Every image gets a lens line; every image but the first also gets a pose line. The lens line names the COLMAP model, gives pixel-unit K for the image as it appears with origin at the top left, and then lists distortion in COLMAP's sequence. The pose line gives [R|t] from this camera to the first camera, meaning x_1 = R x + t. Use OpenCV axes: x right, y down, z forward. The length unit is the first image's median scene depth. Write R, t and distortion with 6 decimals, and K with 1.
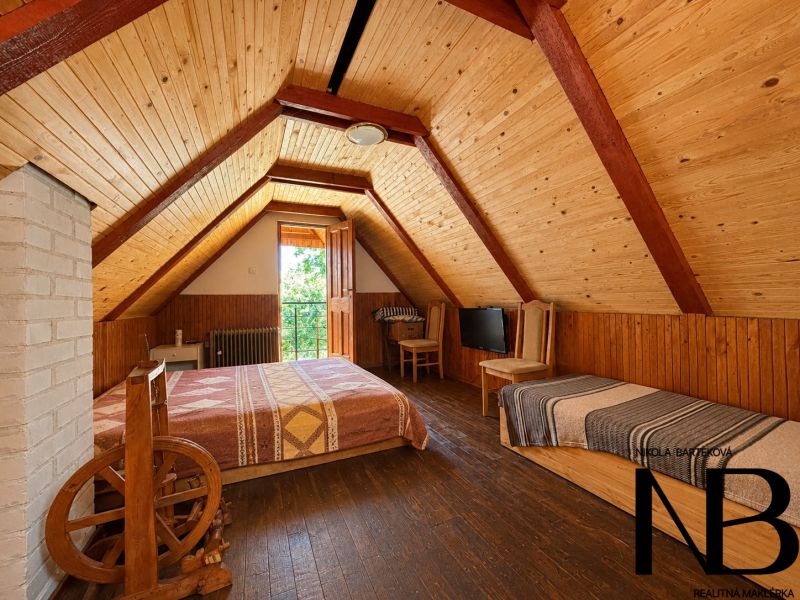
lens RADIAL K [[327.8, 0, 391.7], [0, 327.8, 301.1], [0, 0, 1]] dist [0.026571, 0.000101]
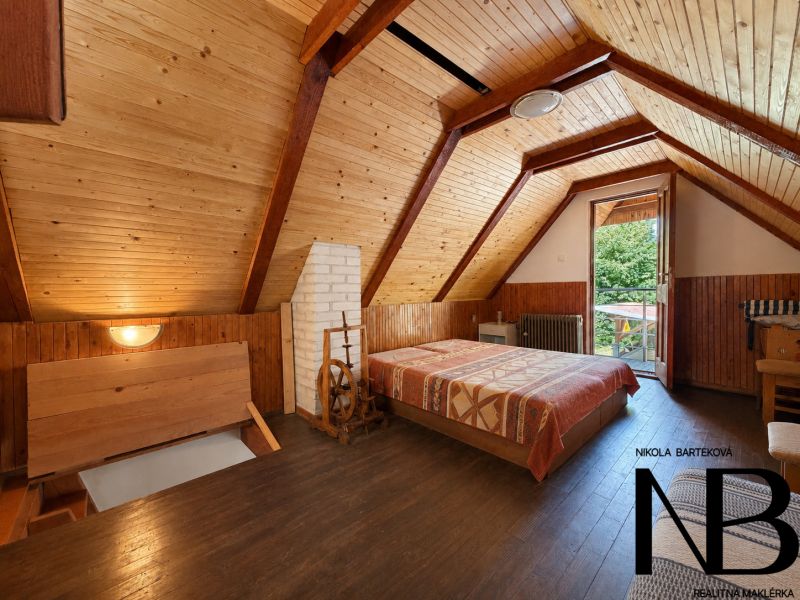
lens RADIAL K [[320.6, 0, 393.3], [0, 320.6, 296.2], [0, 0, 1]] dist [0.011517, -0.000130]
pose [[0.302888, 0.029142, -0.952580, 0.411979], [0.016750, 0.999215, 0.035895, -0.022910], [0.952879, -0.026828, 0.302162, 0.238908]]
